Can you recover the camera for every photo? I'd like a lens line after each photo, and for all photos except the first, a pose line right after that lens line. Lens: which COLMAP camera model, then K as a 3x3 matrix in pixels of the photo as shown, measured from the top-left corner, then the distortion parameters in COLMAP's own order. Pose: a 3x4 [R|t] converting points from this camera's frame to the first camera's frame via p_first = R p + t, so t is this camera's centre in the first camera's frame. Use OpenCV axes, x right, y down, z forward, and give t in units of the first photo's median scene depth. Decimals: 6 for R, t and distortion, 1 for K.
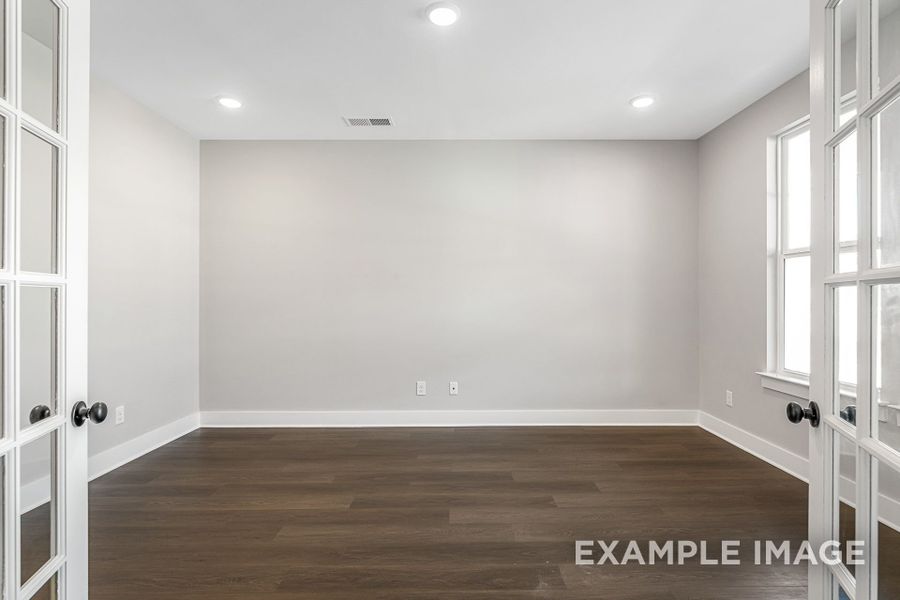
lens RADIAL K [[417.8, 0, 450.0], [0, 417.8, 300.0], [0, 0, 1]] dist [0.000388, 0.000179]
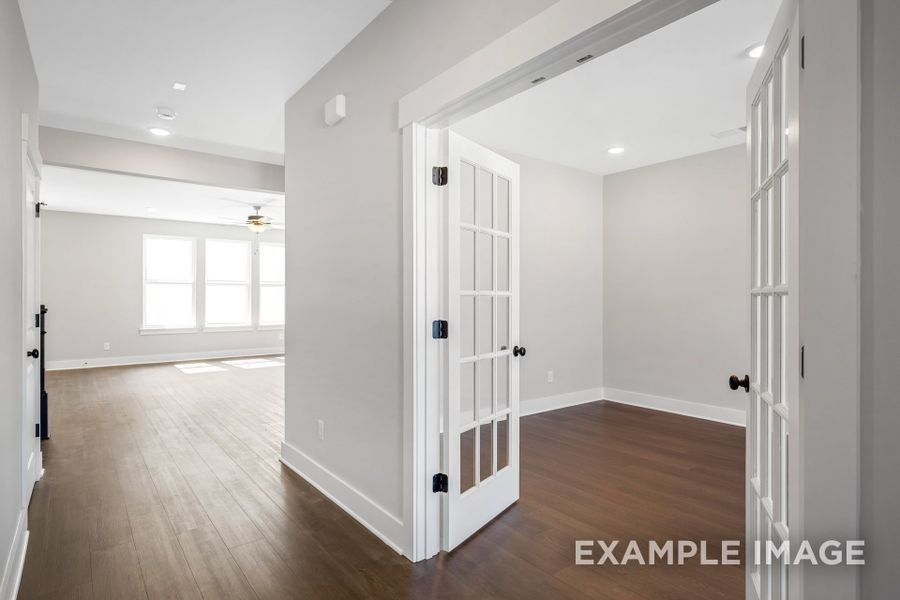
lens RADIAL K [[485.2, 0, 450.0], [0, 485.2, 300.0], [0, 0, 1]] dist [0.000313, 0.000083]
pose [[0.598242, -0.001367, -0.801314, 0.567600], [0.001646, 0.999999, -0.000477, -0.004769], [0.801314, -0.001033, 0.598243, -0.488156]]
